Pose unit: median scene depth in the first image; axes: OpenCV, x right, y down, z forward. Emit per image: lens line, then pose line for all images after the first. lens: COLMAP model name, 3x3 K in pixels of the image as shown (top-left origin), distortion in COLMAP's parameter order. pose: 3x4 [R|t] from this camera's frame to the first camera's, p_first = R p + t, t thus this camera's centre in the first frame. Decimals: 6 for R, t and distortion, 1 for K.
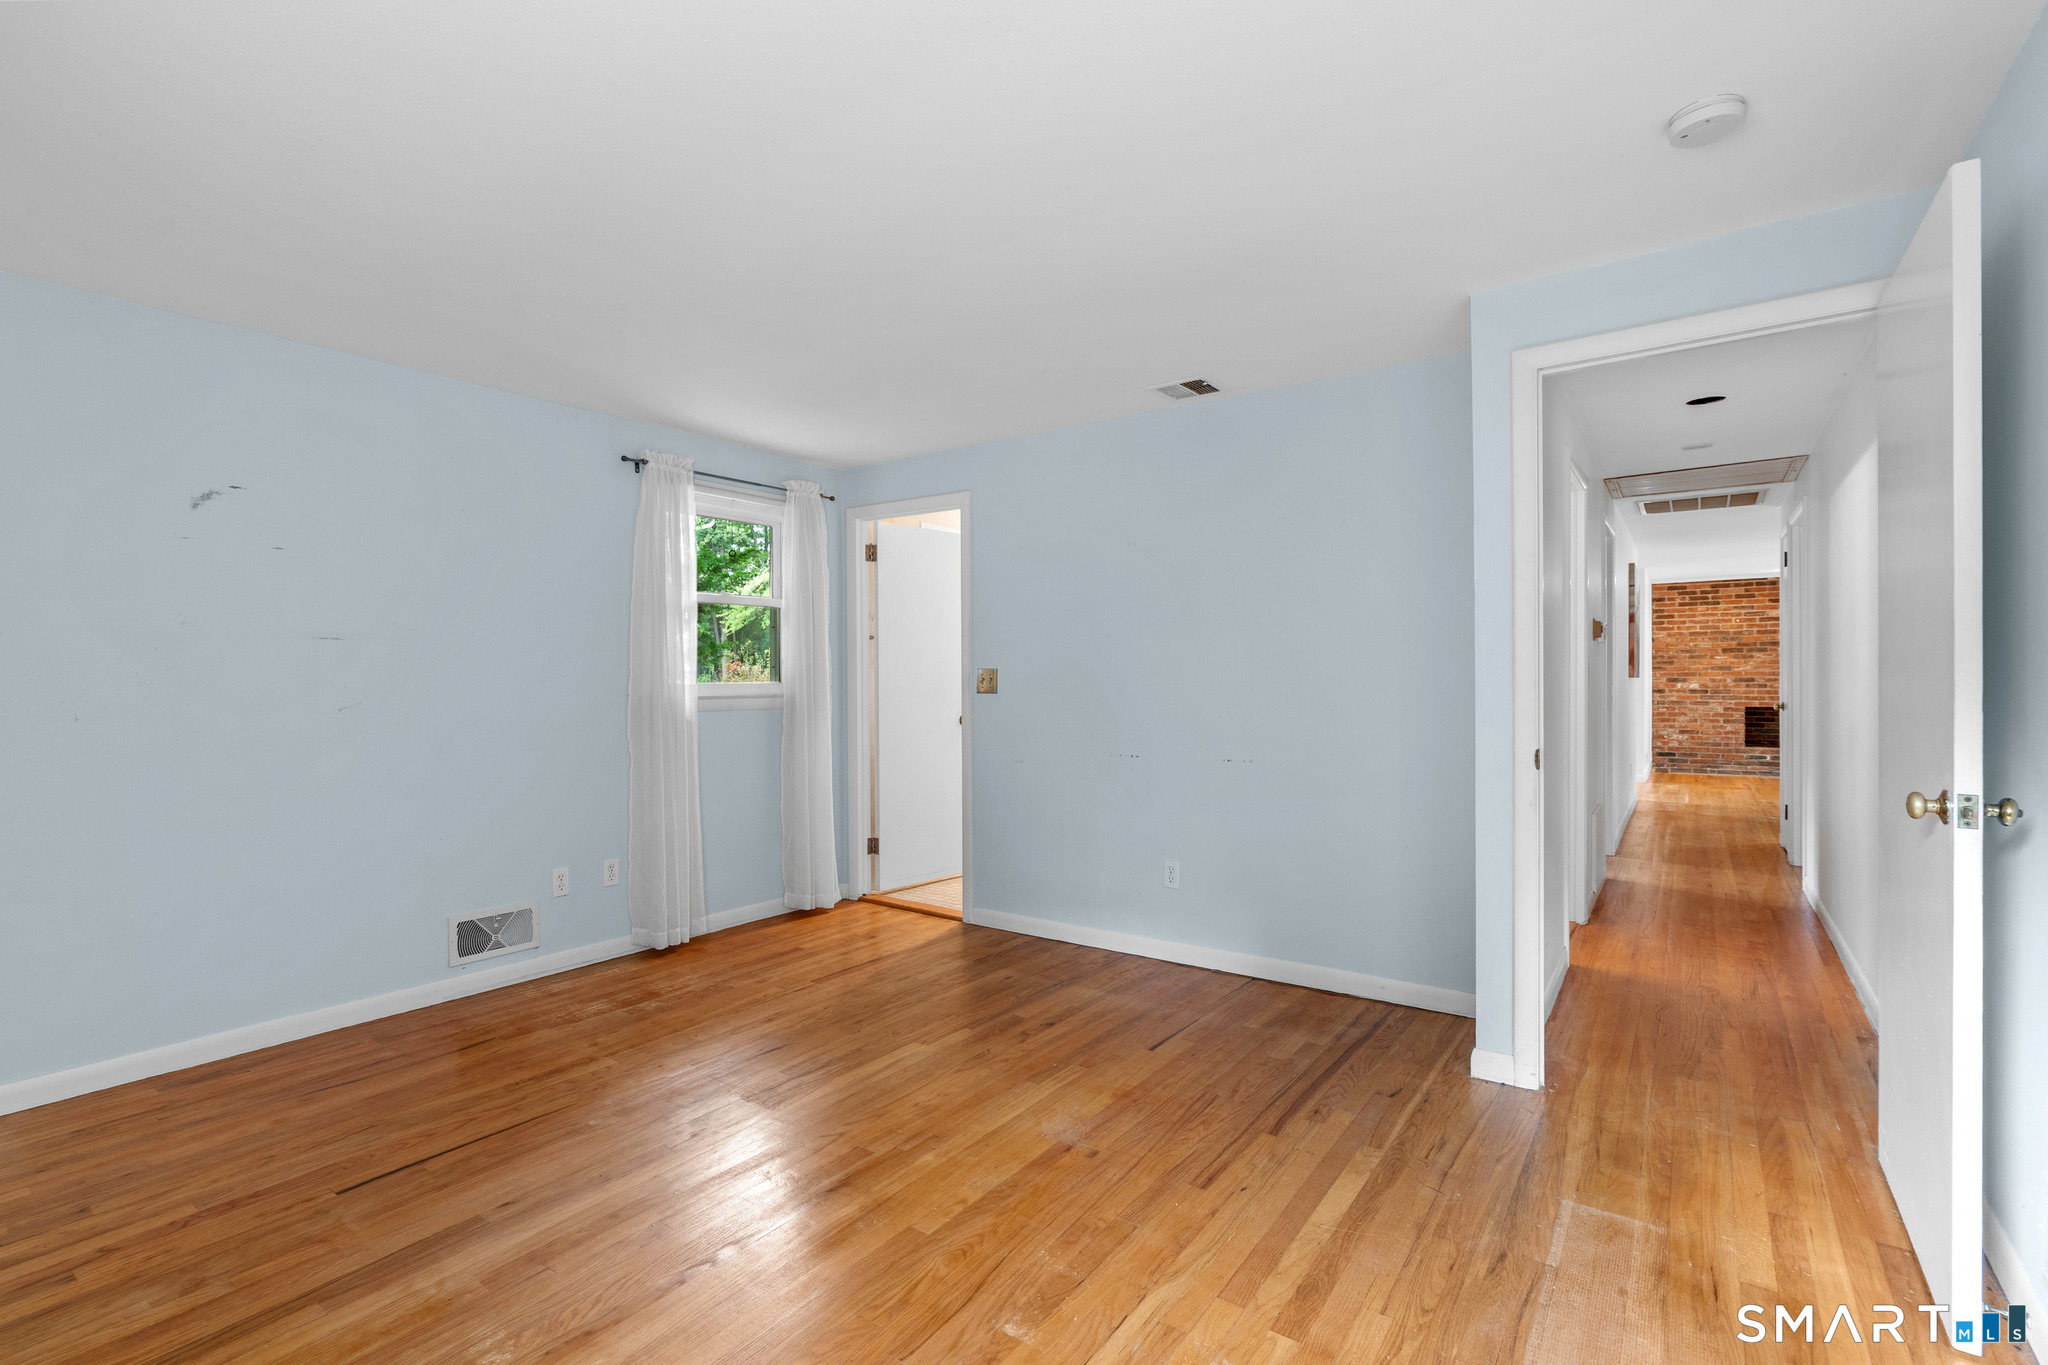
lens RADIAL K [[934.6, 0, 1003.7], [0, 934.6, 685.3], [0, 0, 1]] dist [-0.001864, -0.000067]
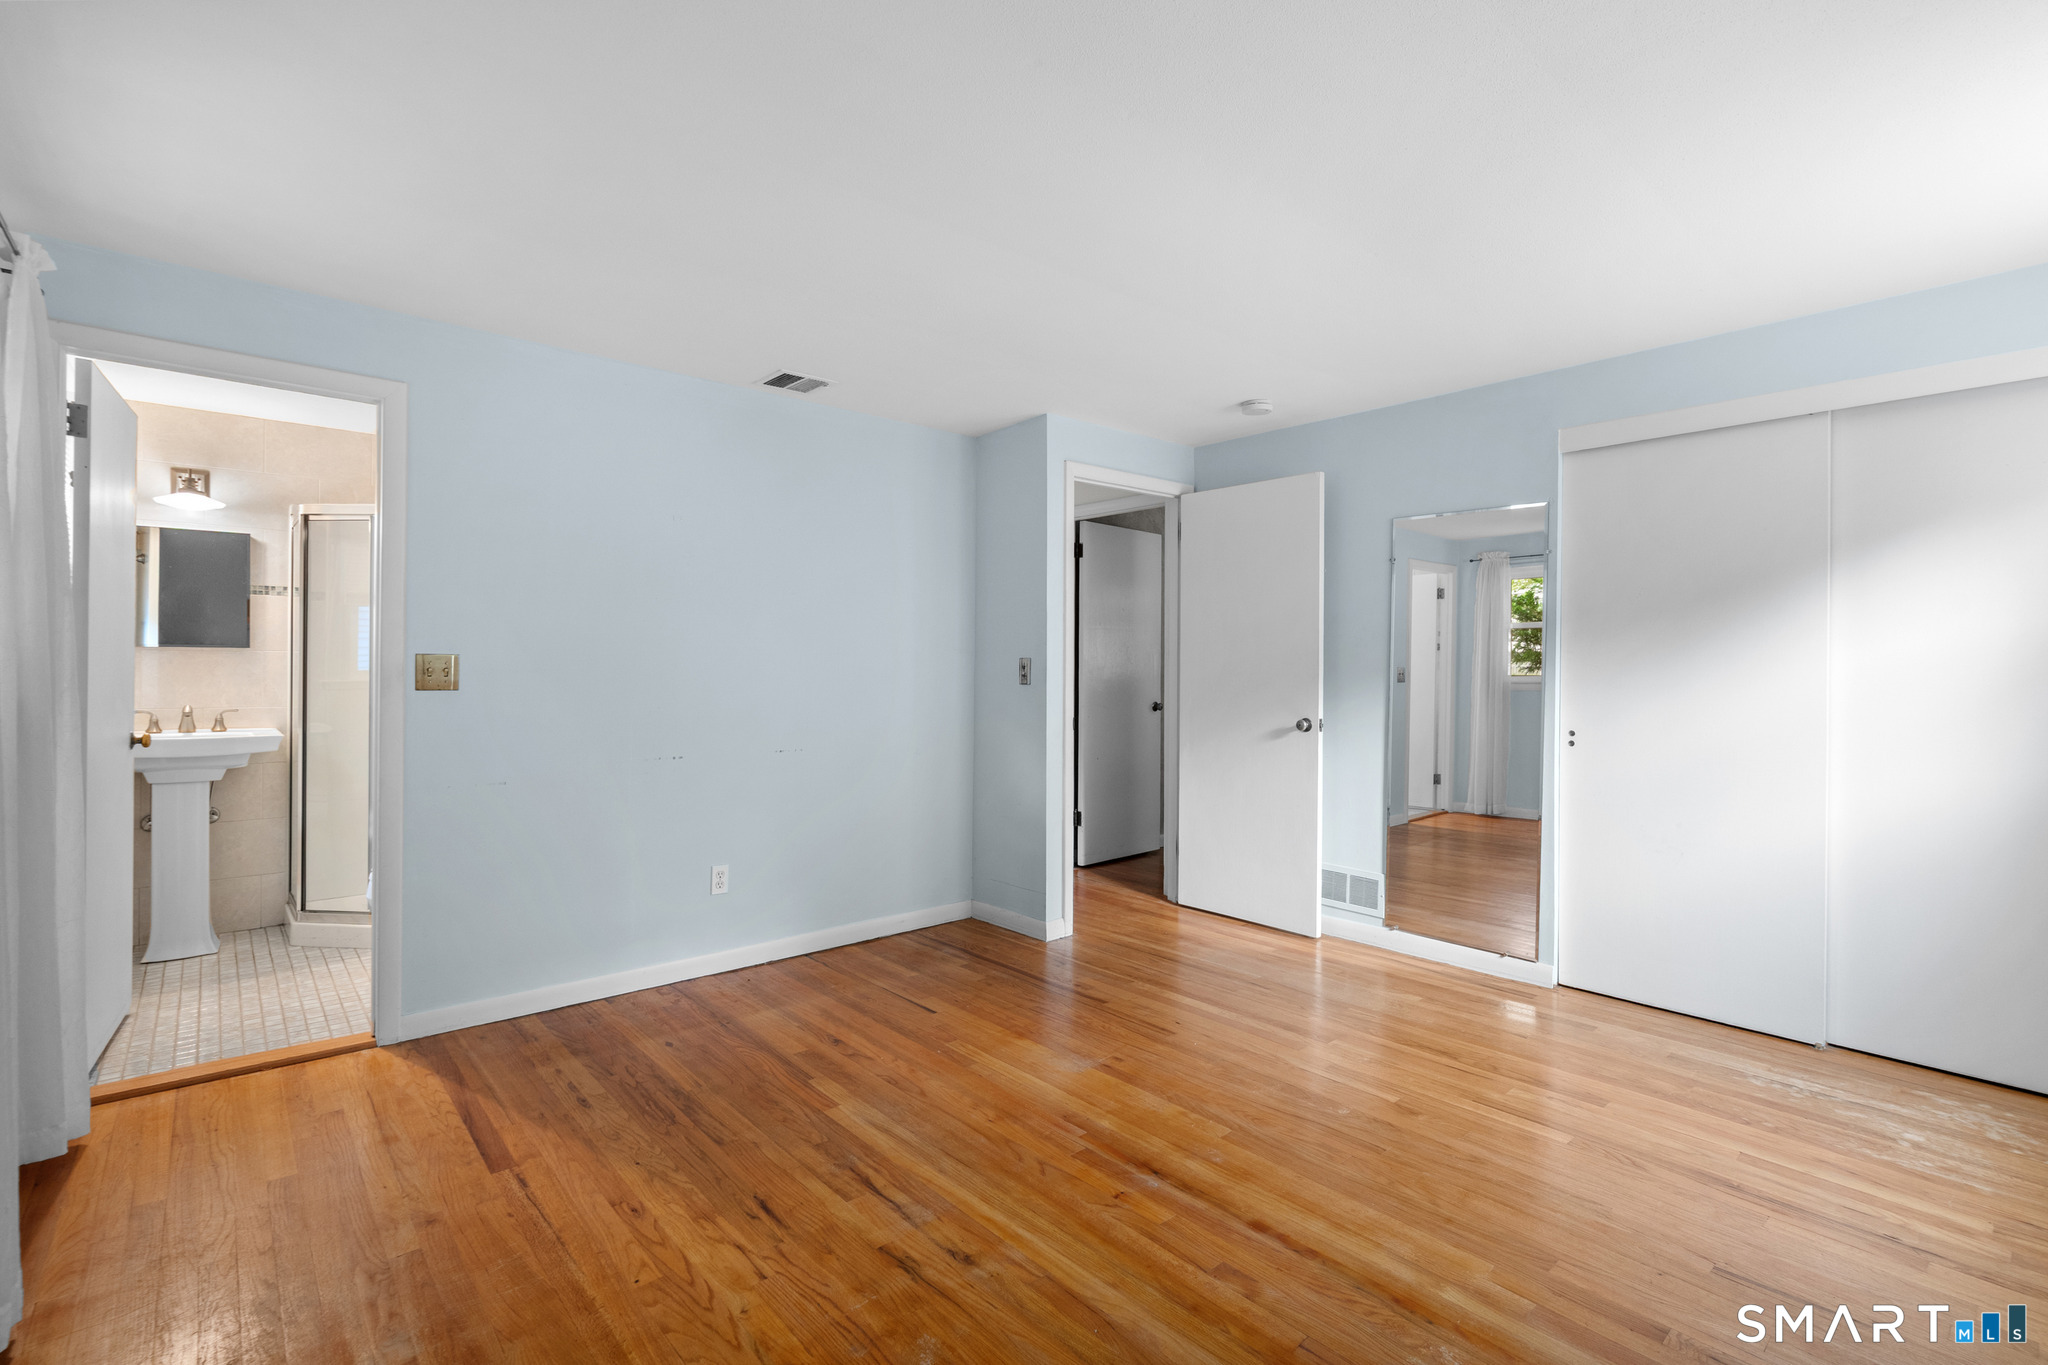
lens RADIAL K [[934.6, 0, 1003.1], [0, 934.6, 676.8], [0, 0, 1]] dist [-0.001864, -0.000067]
pose [[0.226932, -0.002087, 0.973908, -0.817858], [0.001285, 0.999997, 0.001843, -0.003367], [-0.973910, 0.000834, 0.226934, 0.623054]]
